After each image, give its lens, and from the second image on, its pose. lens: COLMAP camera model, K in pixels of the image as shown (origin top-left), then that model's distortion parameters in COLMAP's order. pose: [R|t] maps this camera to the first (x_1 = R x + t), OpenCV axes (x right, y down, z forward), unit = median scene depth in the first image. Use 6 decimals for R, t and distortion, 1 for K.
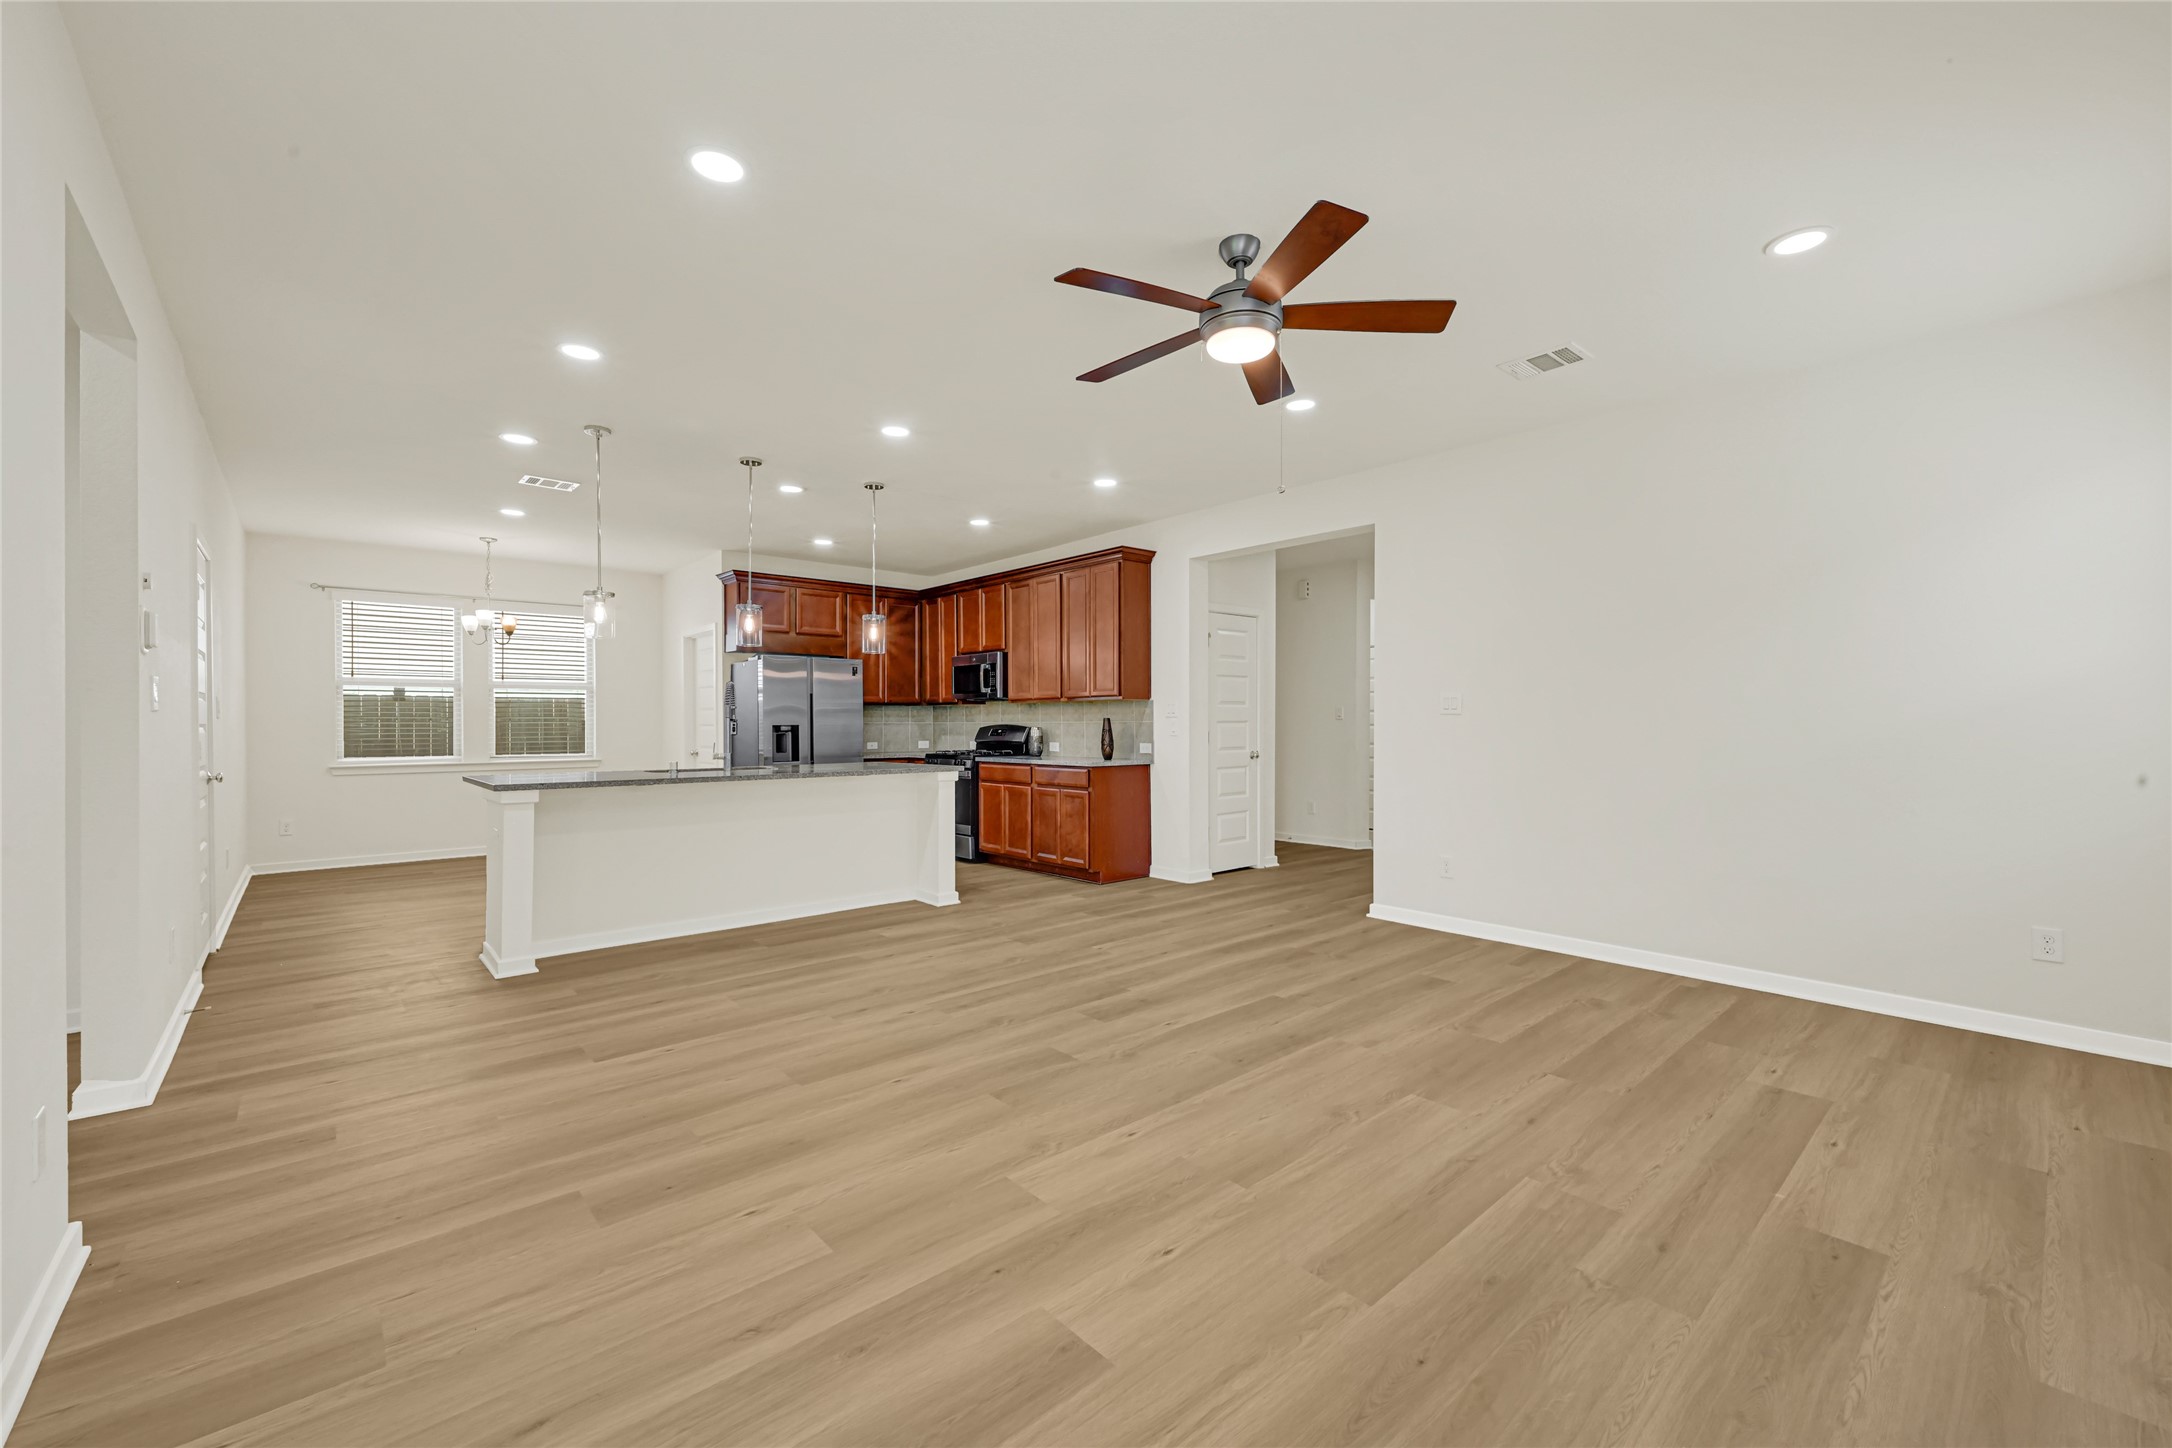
lens RADIAL K [[877.2, 0, 1089.5], [0, 877.2, 725.6], [0, 0, 1]] dist [0.000013, -0.000112]
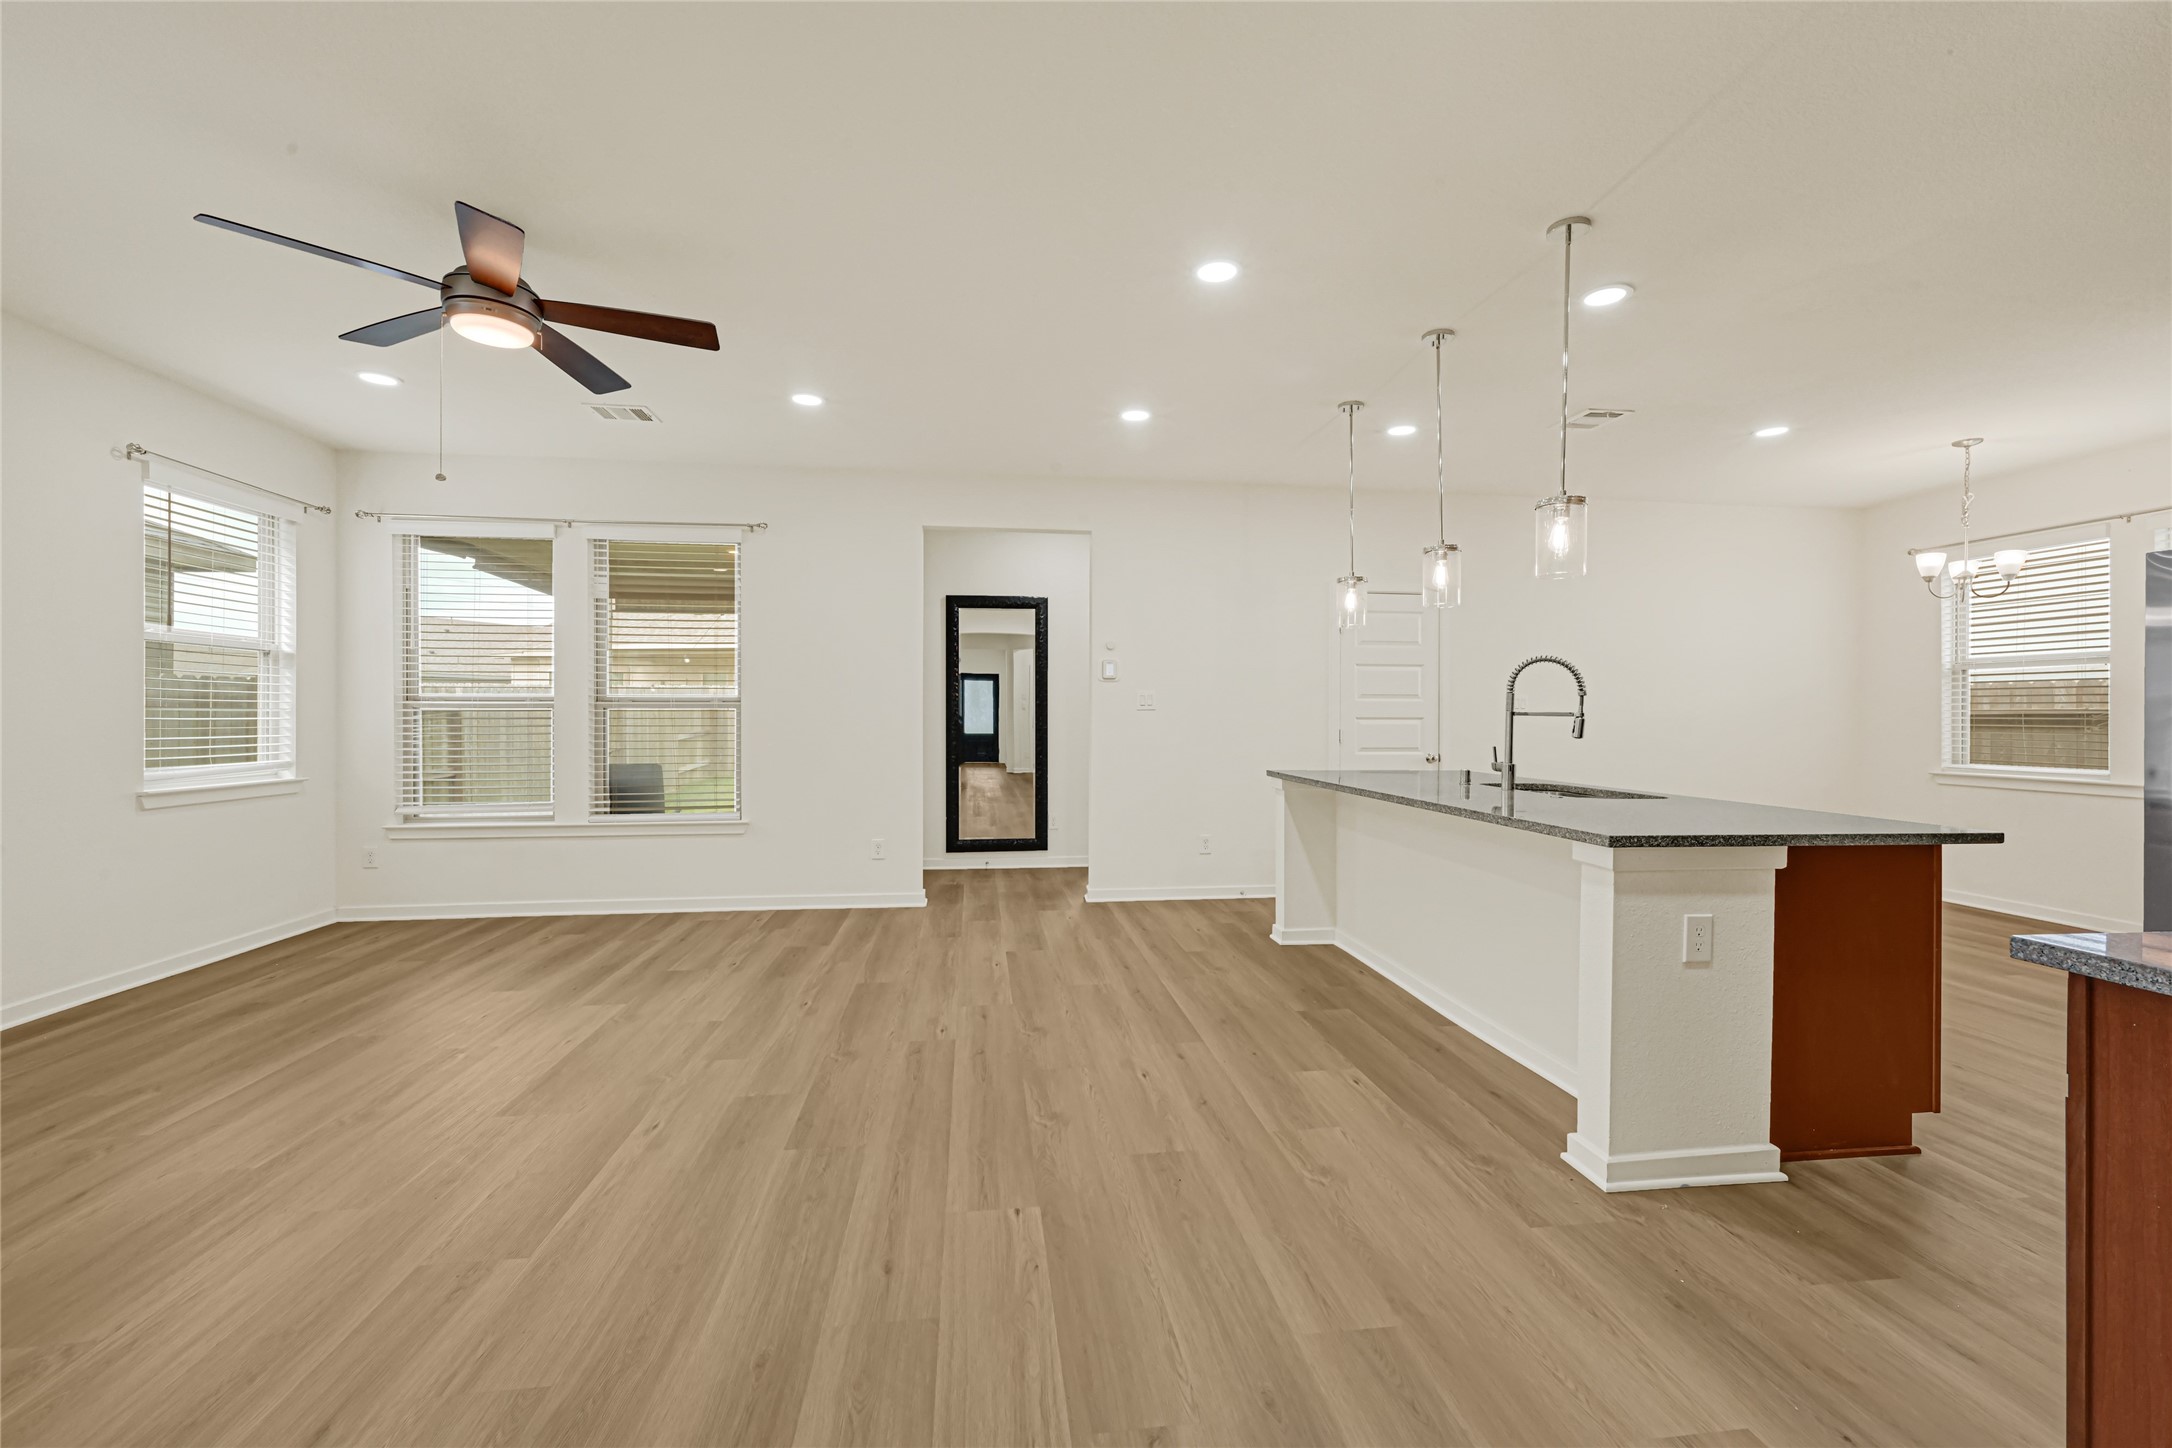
lens RADIAL K [[877.2, 0, 1087.1], [0, 877.2, 716.3], [0, 0, 1]] dist [0.000013, -0.000112]
pose [[-0.564368, 0.001272, -0.825522, 0.374785], [-0.003962, 0.999983, 0.004249, -0.007224], [0.825513, 0.005669, -0.564354, 1.301655]]
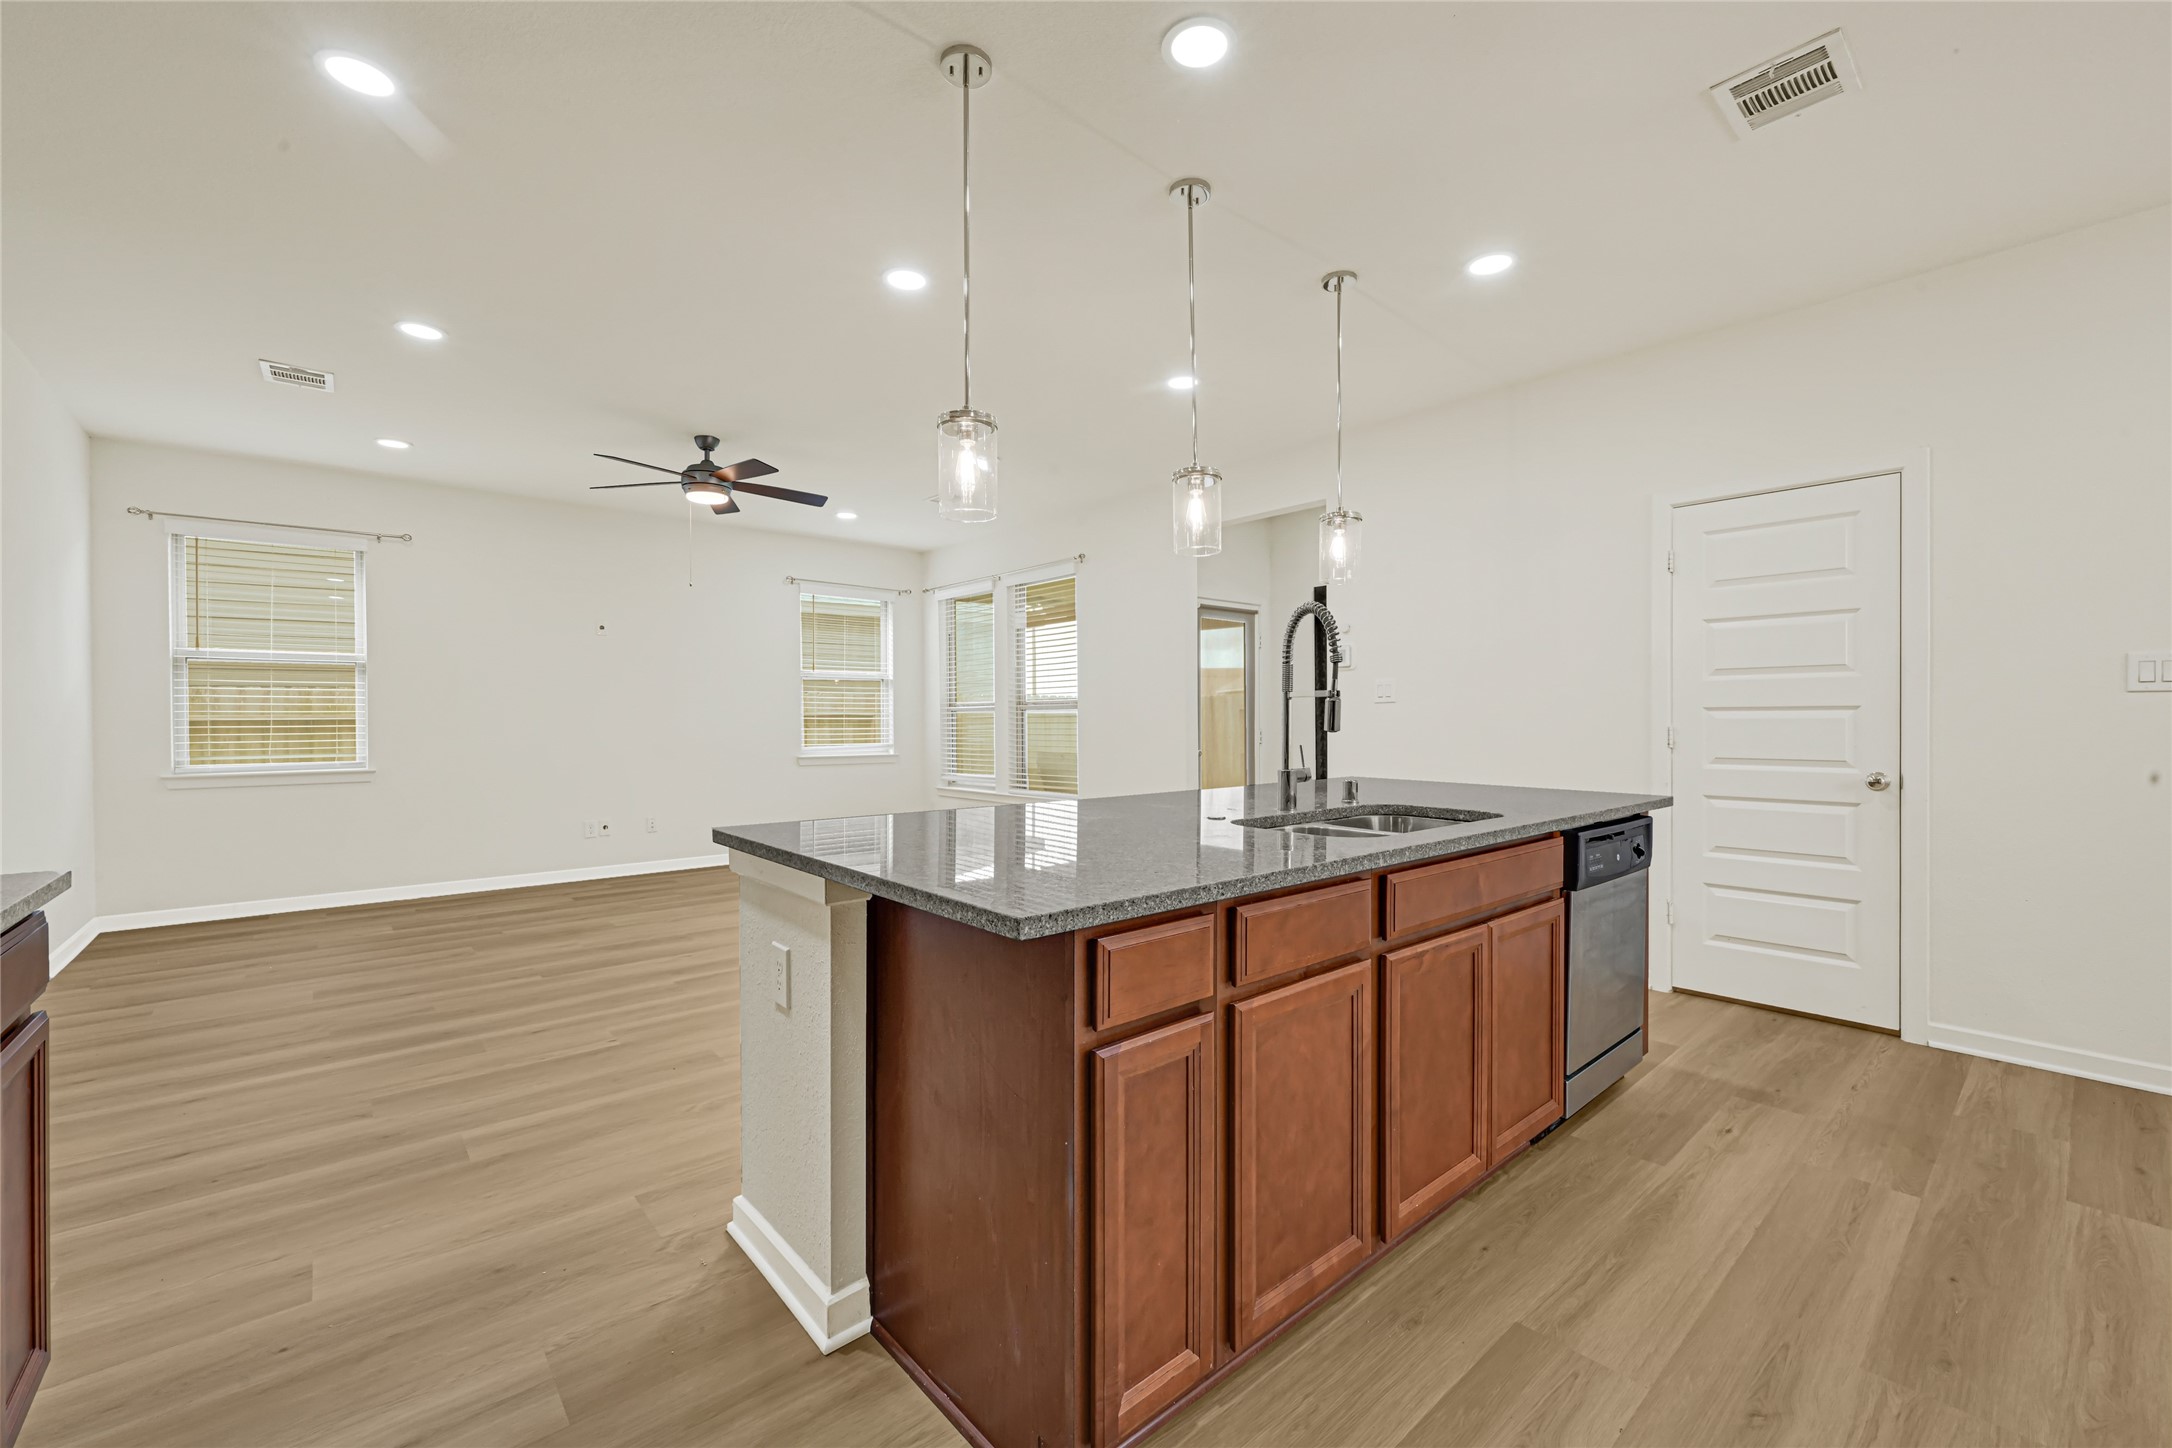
lens RADIAL K [[877.2, 0, 1087.5], [0, 877.2, 725.8], [0, 0, 1]] dist [0.000013, -0.000112]
pose [[-0.999944, 0.005973, 0.008706, -0.369805], [0.006061, 0.999931, 0.010055, 0.003575], [-0.008645, 0.010107, -0.999912, 1.697509]]
